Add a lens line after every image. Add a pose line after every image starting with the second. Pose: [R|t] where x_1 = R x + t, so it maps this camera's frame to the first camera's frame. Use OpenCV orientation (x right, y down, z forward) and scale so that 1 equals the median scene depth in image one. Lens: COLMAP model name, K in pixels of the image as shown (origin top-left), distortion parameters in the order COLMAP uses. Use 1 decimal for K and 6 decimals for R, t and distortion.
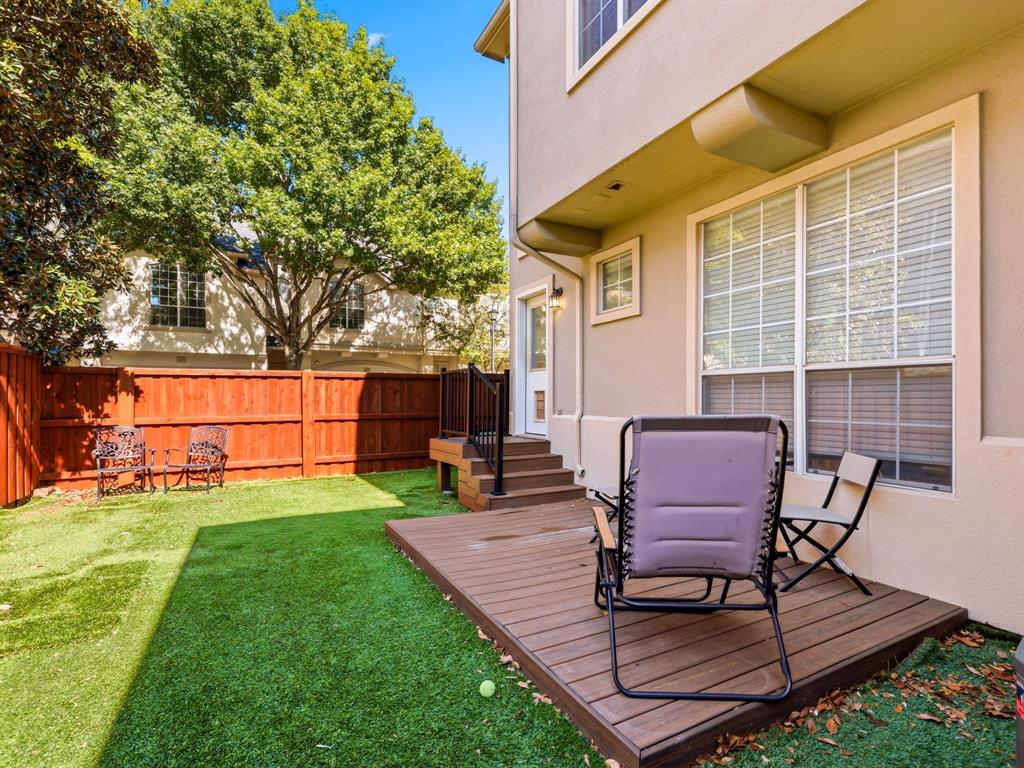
lens RADIAL K [[478.7, 0, 512.5], [0, 478.7, 388.3], [0, 0, 1]] dist [0.003017, -0.002103]
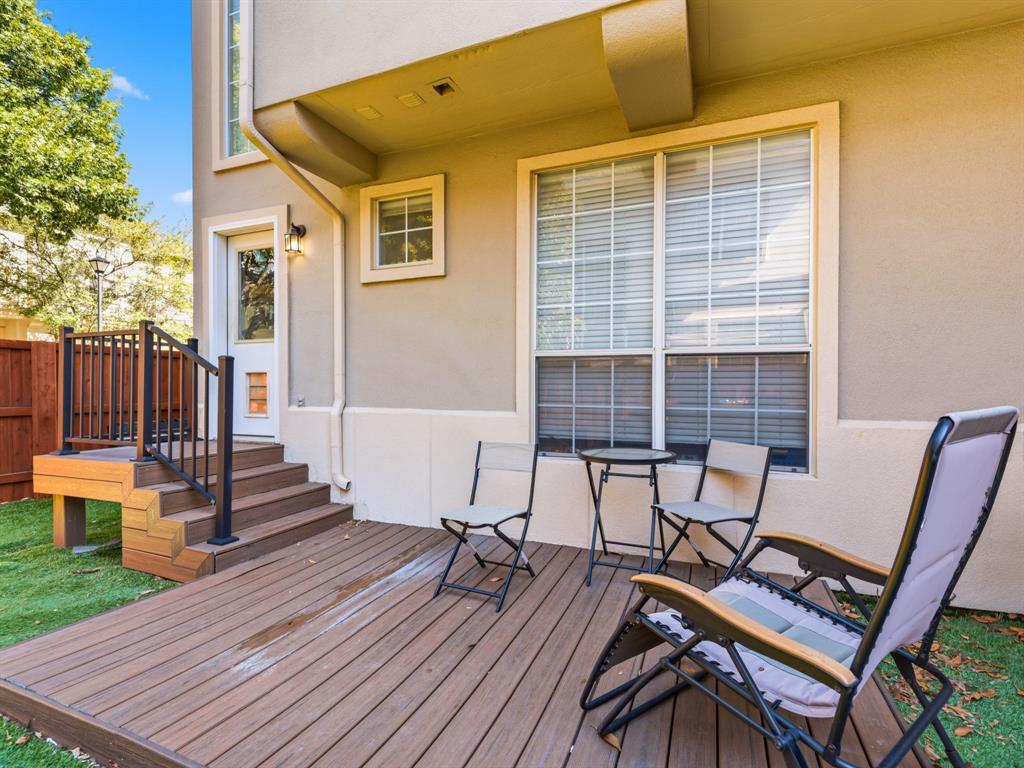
lens RADIAL K [[478.7, 0, 510.5], [0, 478.7, 387.7], [0, 0, 1]] dist [0.003017, -0.002103]
pose [[0.765839, 0.000368, 0.643032, -0.130897], [-0.017865, 0.999626, 0.020705, 0.008221], [-0.642784, -0.027344, 0.765559, 0.291456]]
